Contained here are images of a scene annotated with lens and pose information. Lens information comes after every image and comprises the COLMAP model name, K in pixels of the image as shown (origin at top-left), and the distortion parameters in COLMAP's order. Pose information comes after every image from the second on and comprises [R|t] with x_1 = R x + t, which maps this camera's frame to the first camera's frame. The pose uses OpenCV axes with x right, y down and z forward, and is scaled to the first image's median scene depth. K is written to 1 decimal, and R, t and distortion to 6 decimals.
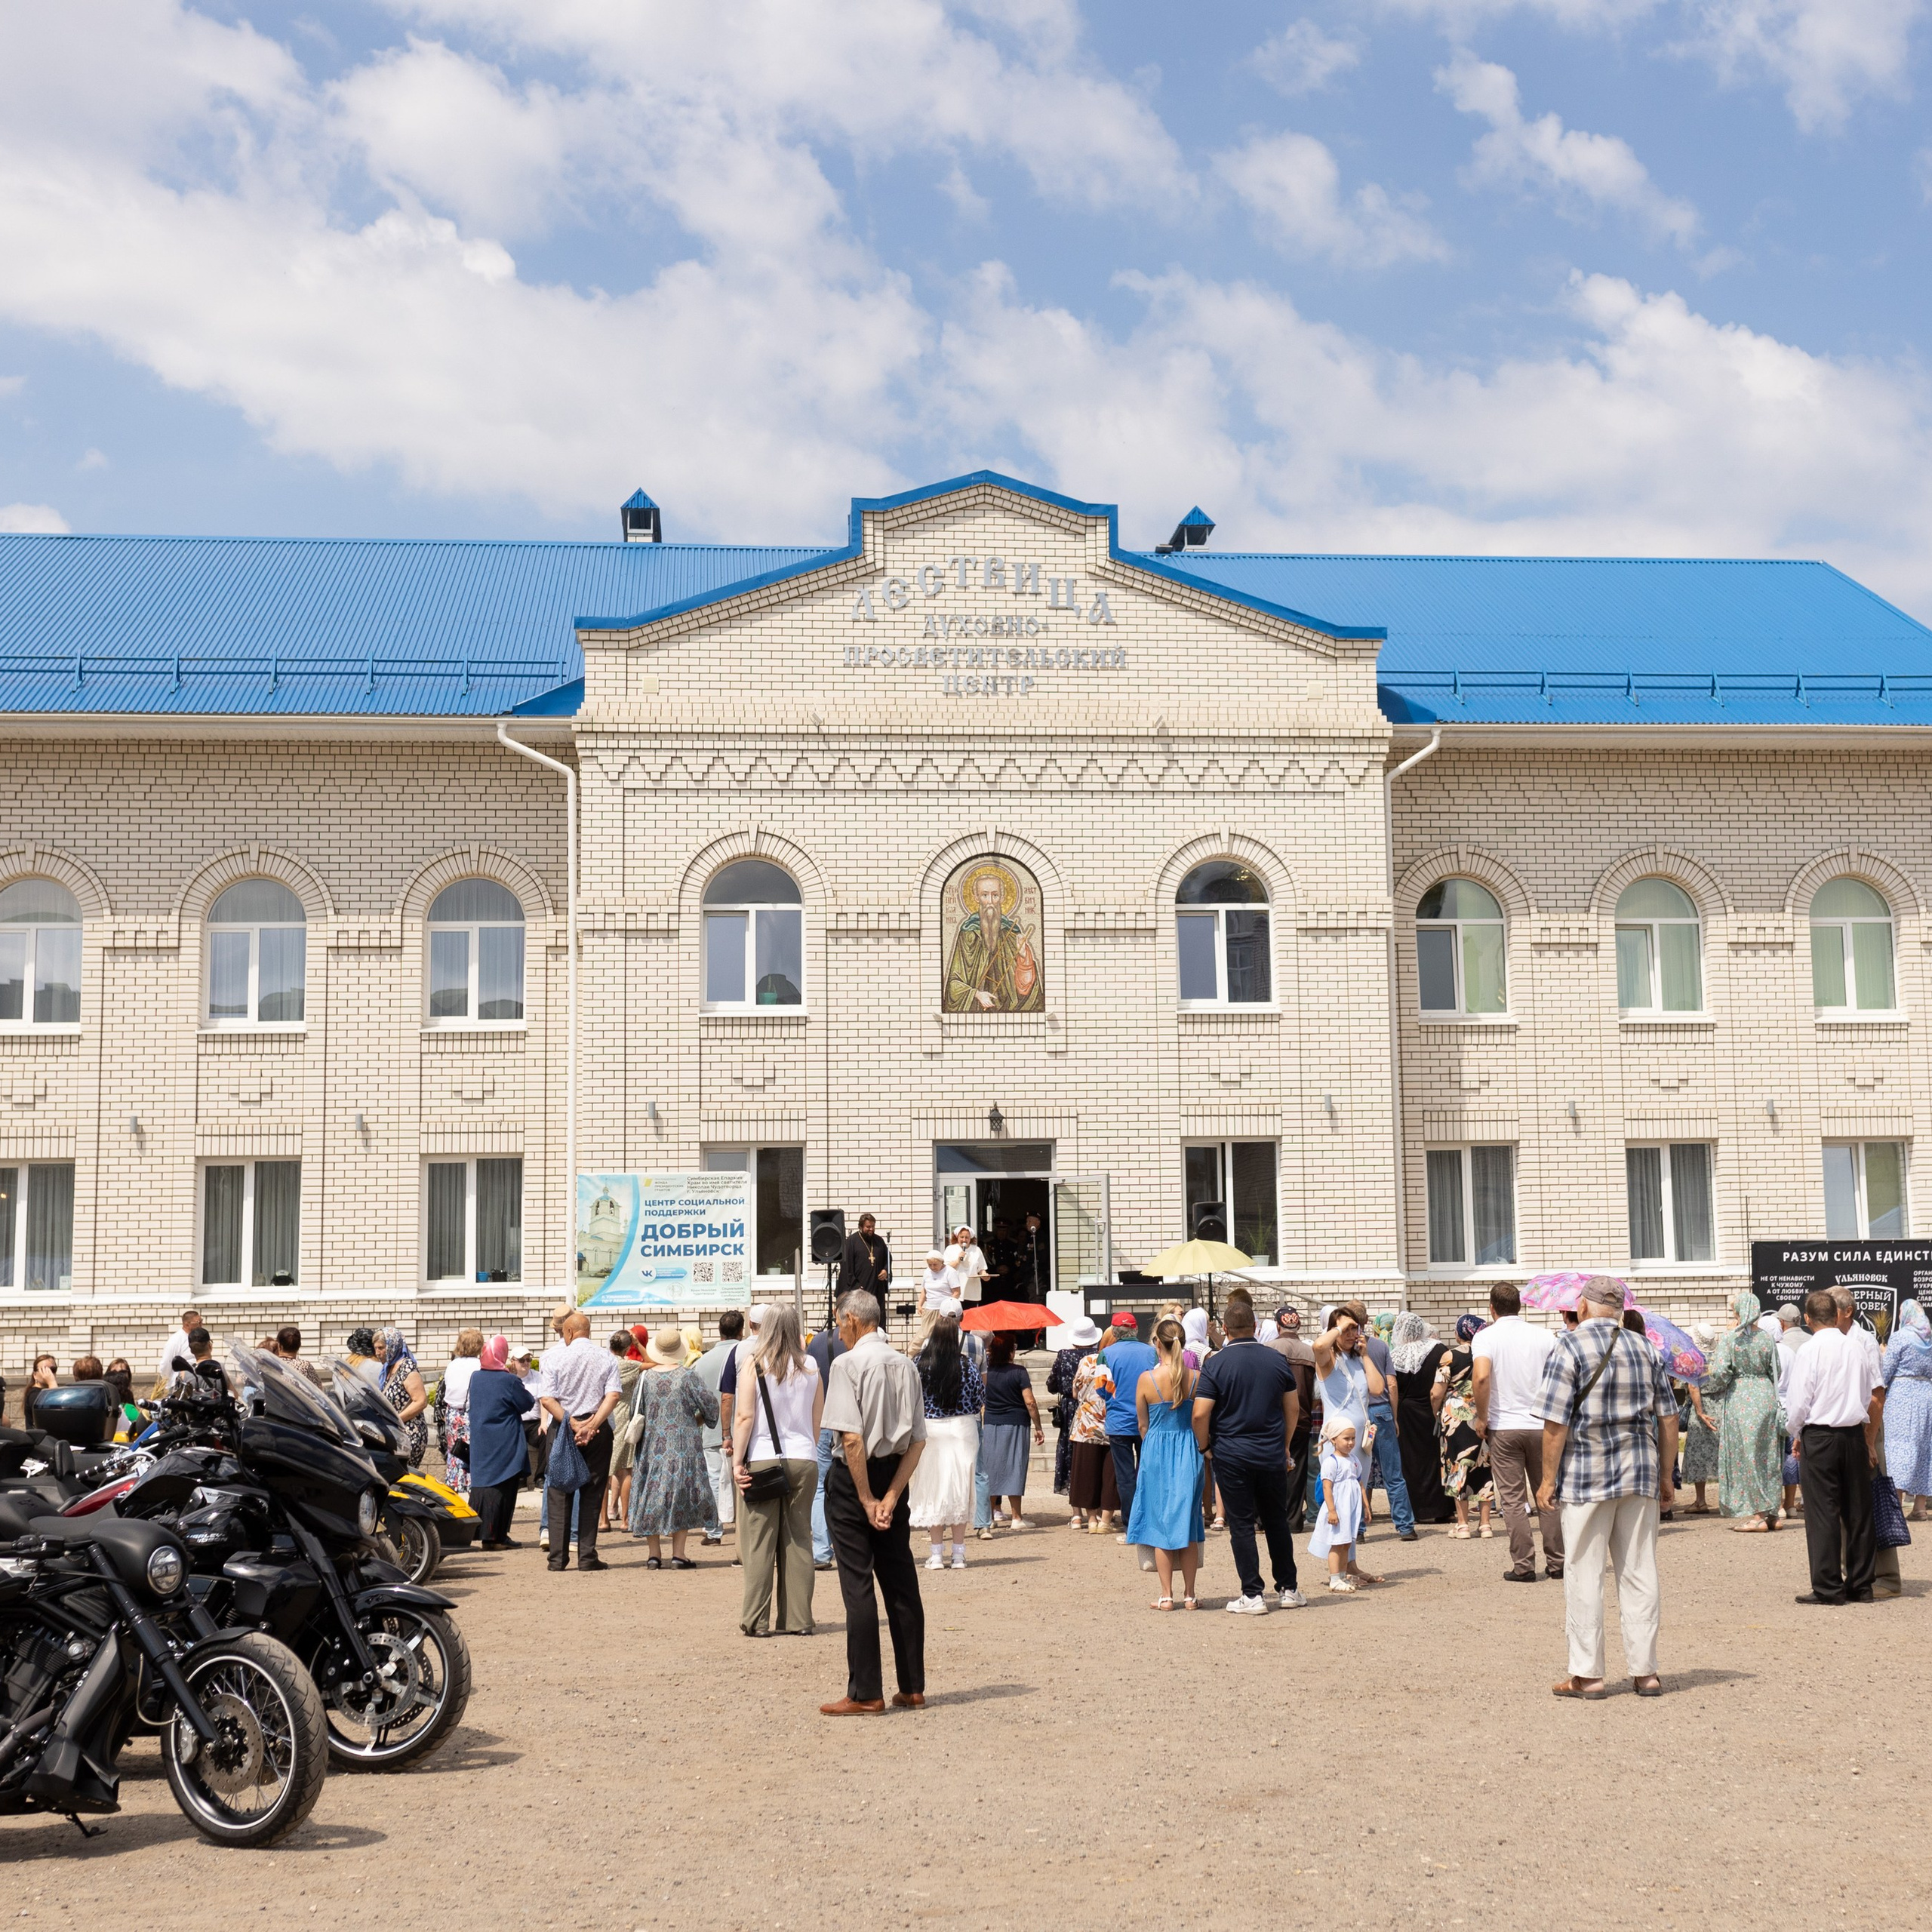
lens RADIAL K [[3433.0, 0, 966.0], [0, 3433.0, 966.0], [0, 0, 1]] dist [0.005967, -0.054901]
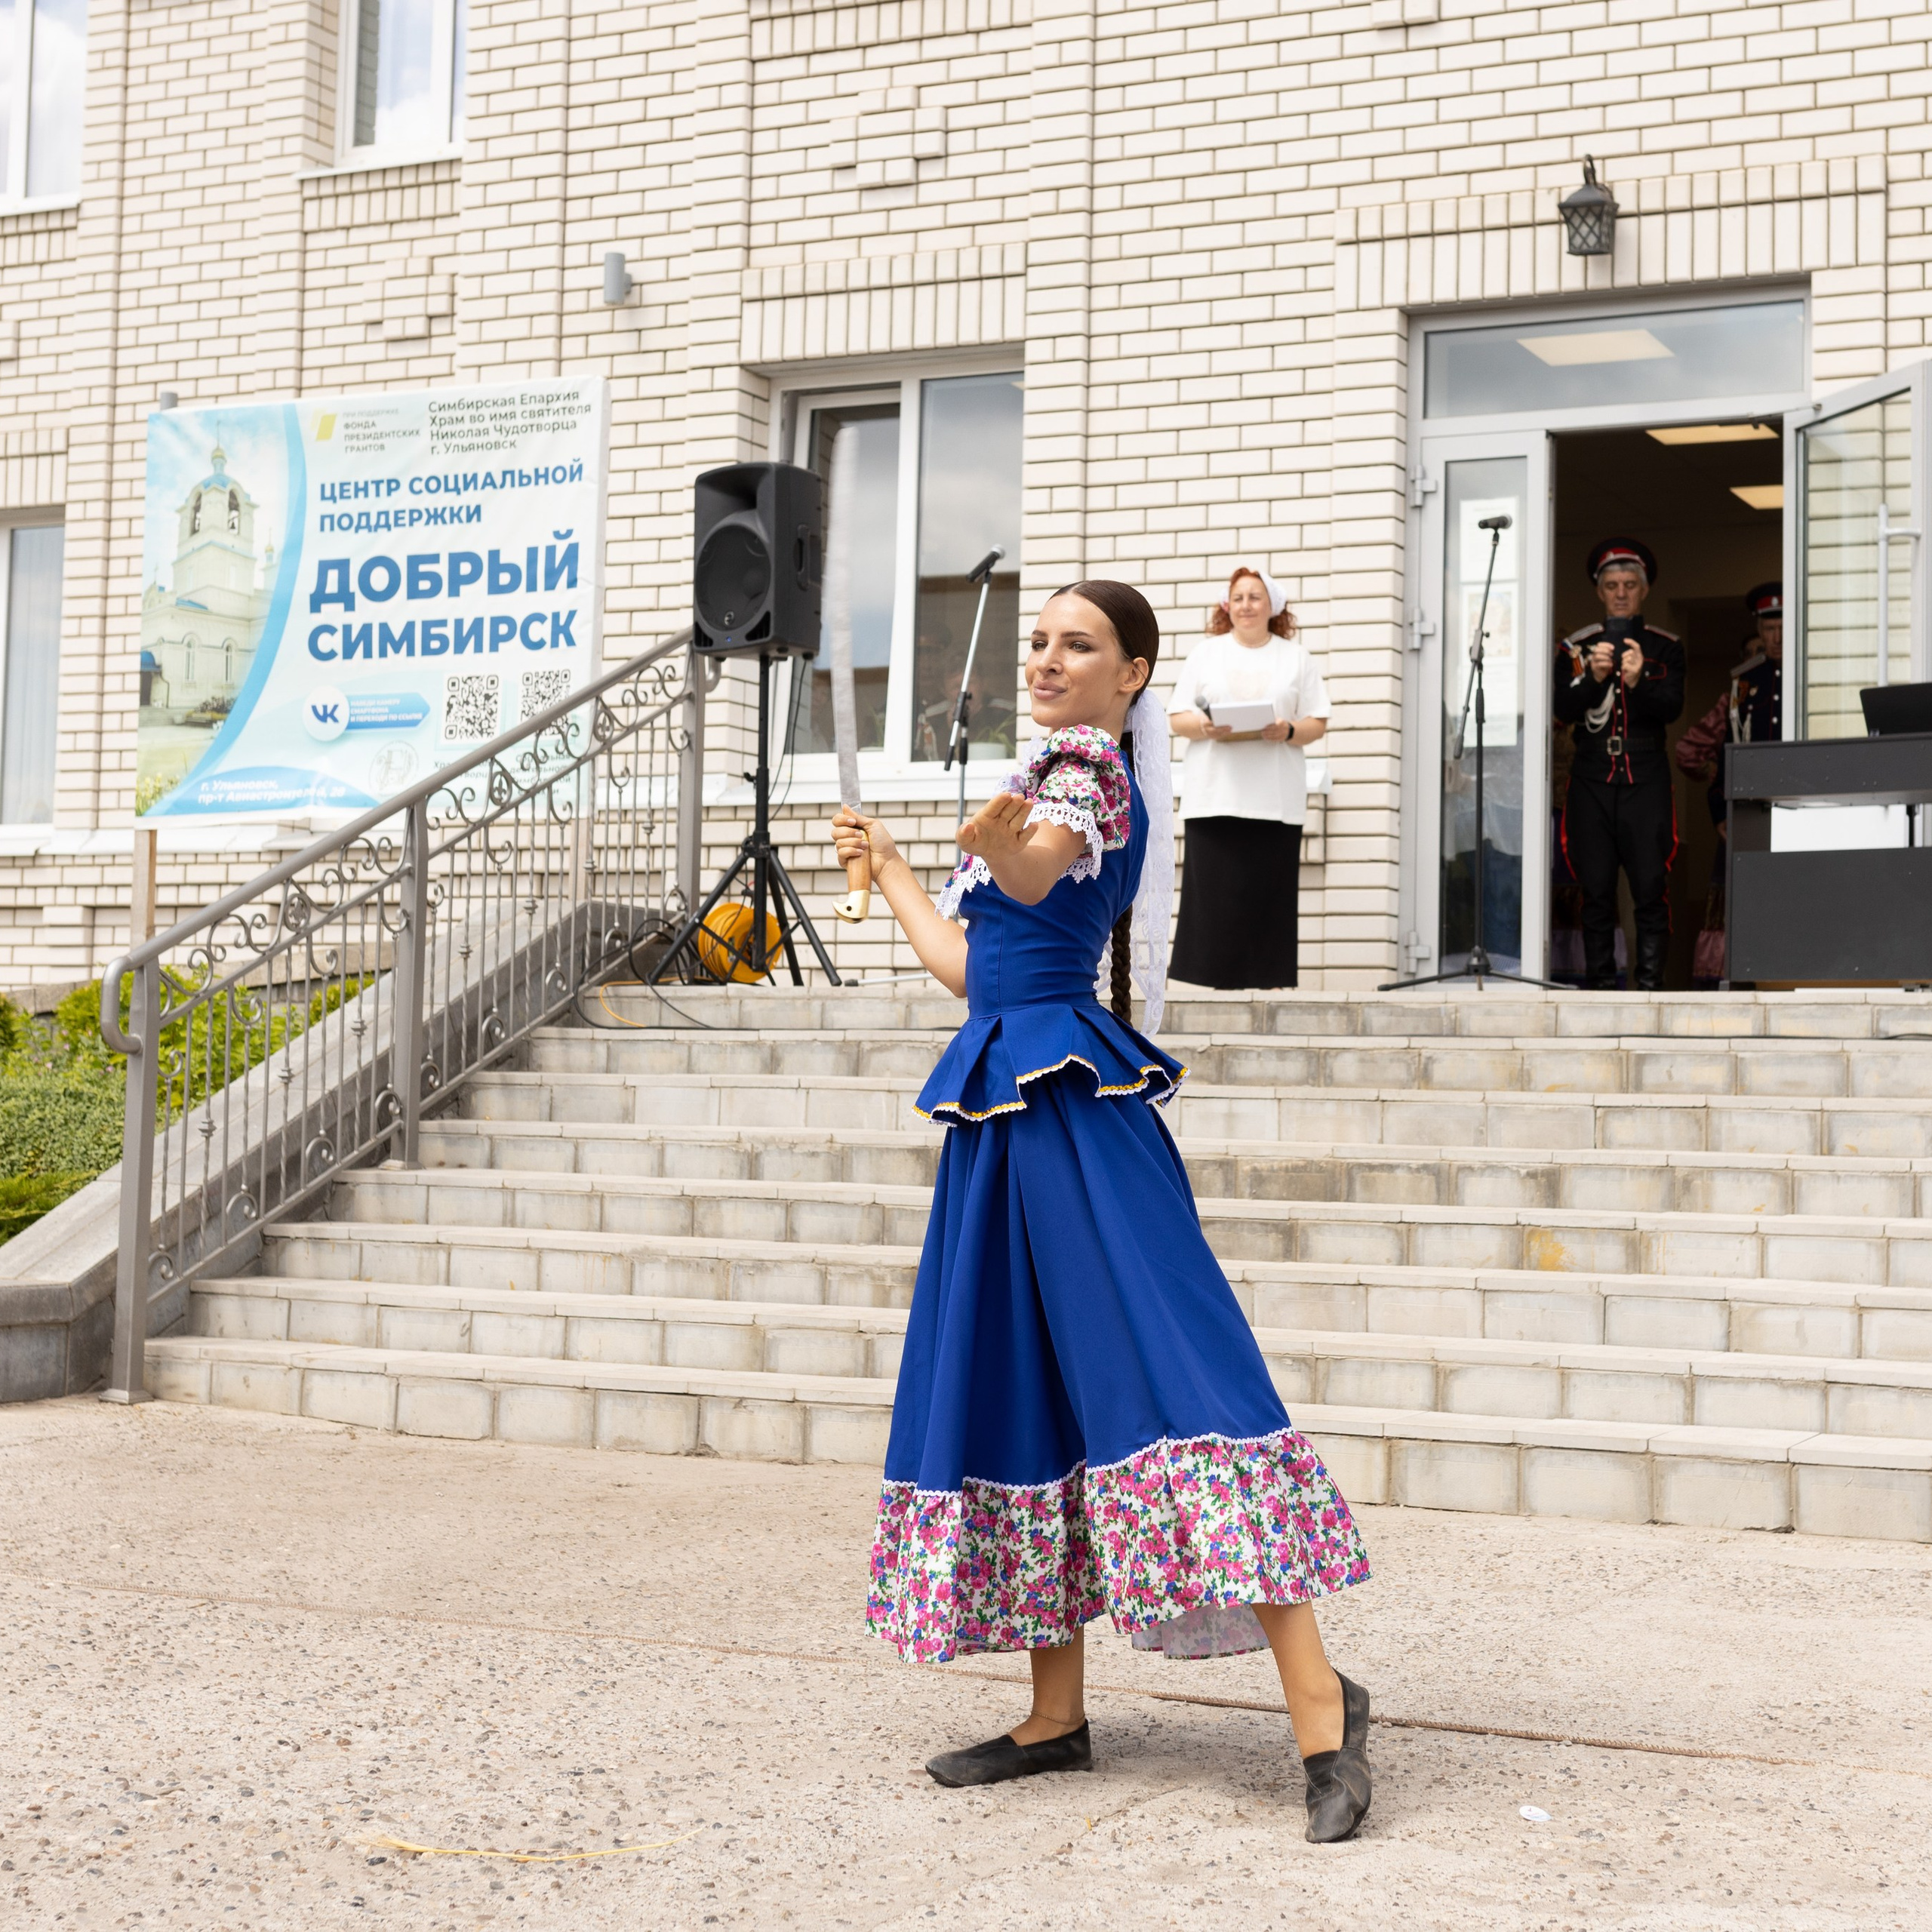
lens RADIAL K [[3433.0, 0, 966.0], [0, 3433.0, 966.0], [0, 0, 1]] dist [0.005967, -0.054901]
pose [[0.849285, 0.014549, -0.527735, 0.125374], [0.018848, 0.998147, 0.057850, 0.095391], [0.527599, -0.059078, 0.847437, 0.758468]]
